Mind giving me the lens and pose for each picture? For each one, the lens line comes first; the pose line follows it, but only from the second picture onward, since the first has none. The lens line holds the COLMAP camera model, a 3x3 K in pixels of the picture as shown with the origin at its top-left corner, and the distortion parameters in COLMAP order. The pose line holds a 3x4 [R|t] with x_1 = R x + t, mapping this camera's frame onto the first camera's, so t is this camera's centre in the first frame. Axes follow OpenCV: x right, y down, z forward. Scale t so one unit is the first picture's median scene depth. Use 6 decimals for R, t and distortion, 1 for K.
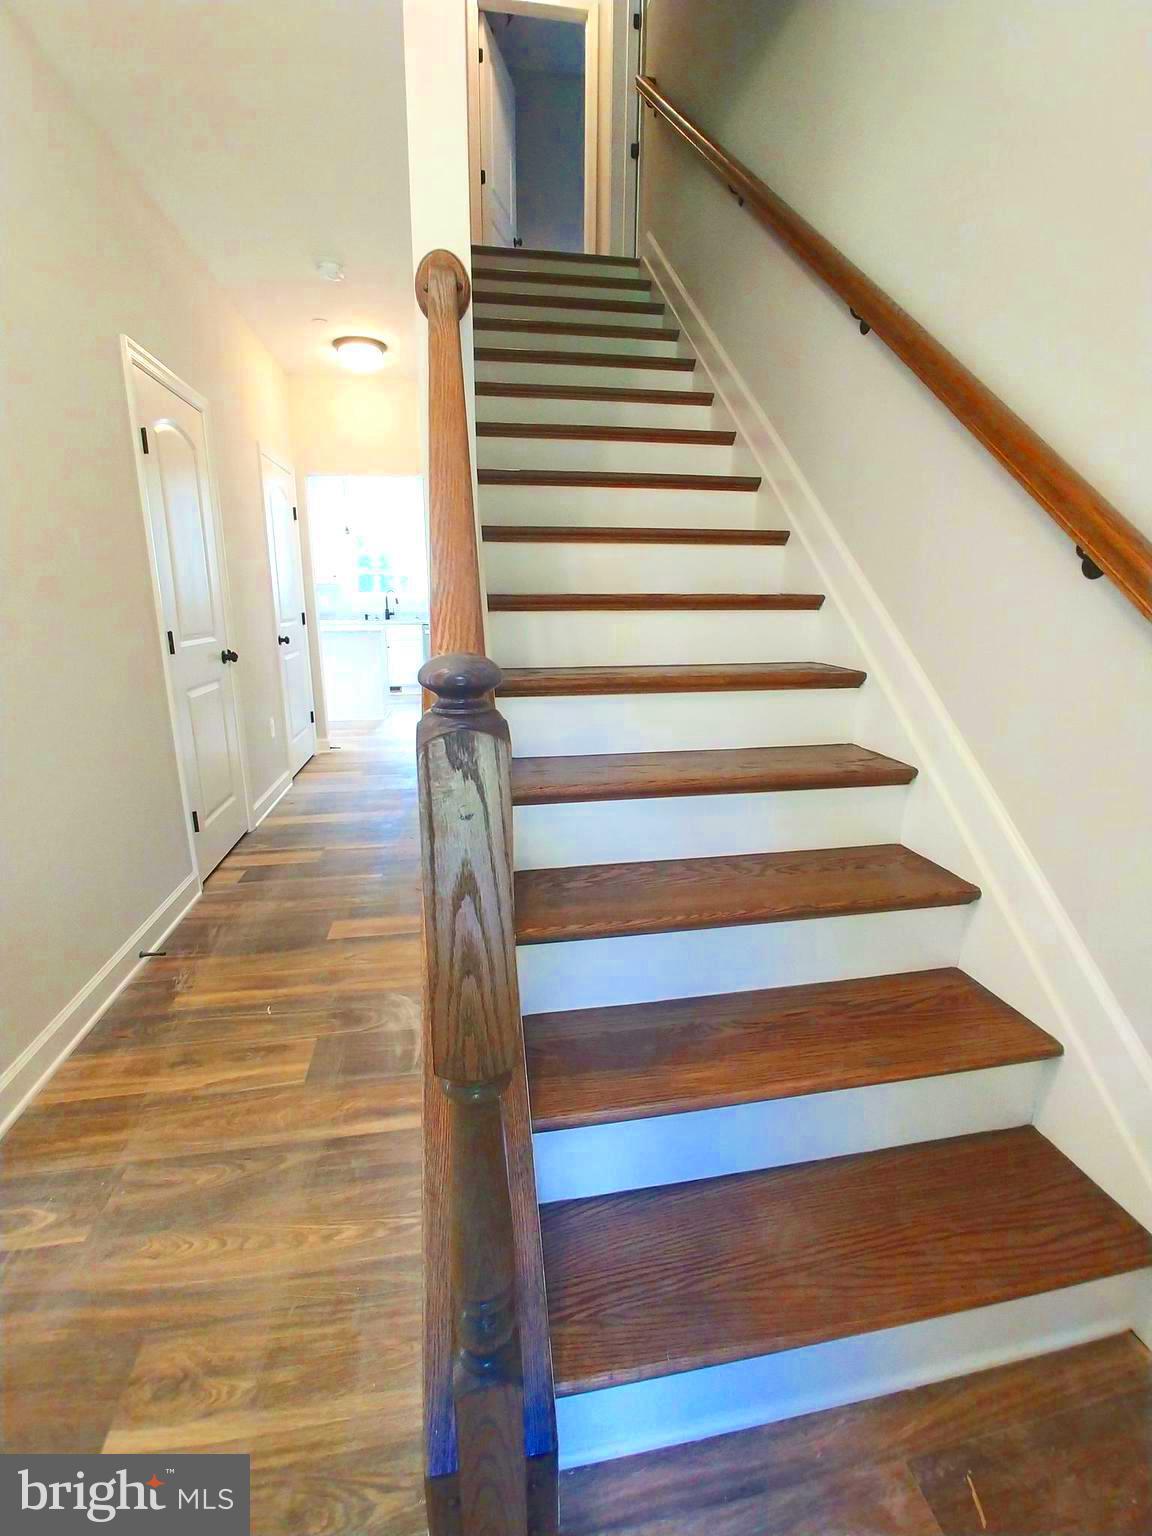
lens RADIAL K [[666.8, 0, 573.0], [0, 666.8, 733.0], [0, 0, 1]] dist [-0.030963, 0.003944]
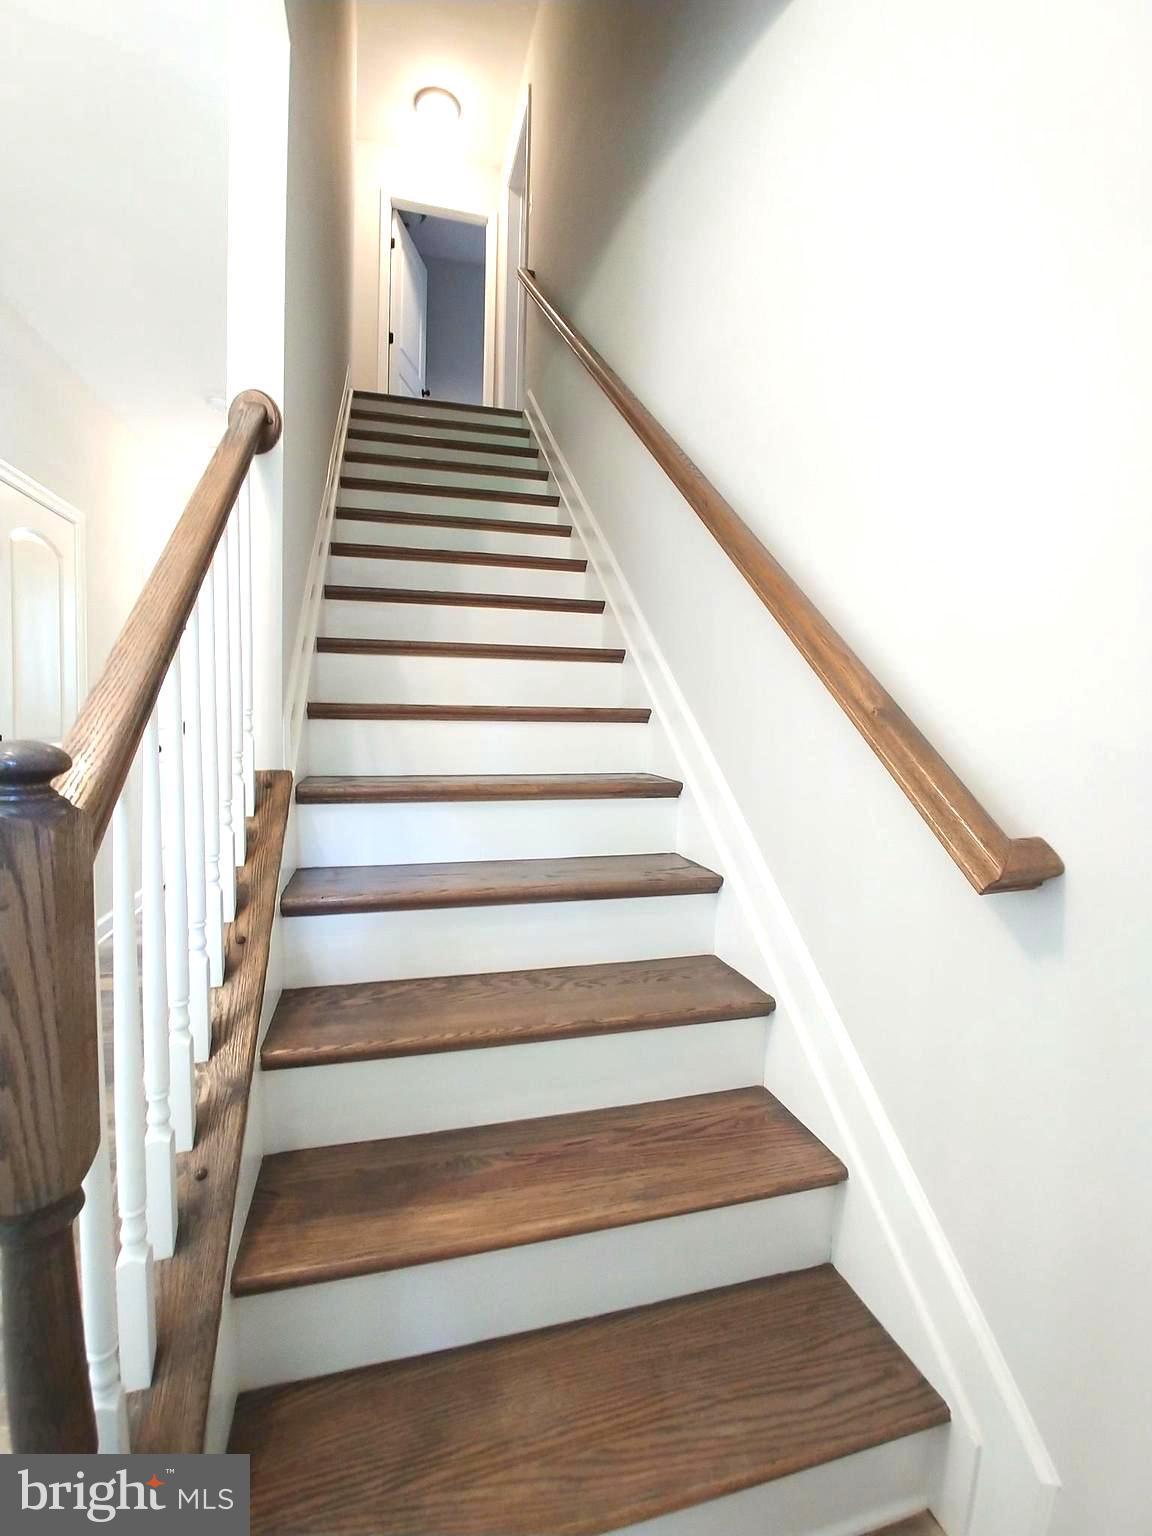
lens RADIAL K [[666.8, 0, 567.8], [0, 666.8, 727.3], [0, 0, 1]] dist [-0.030963, 0.003944]
pose [[0.995879, 0.014698, 0.089495, 0.226590], [0.001888, 0.983206, -0.182487, 0.017437], [-0.090674, 0.181904, 0.979127, -0.016088]]
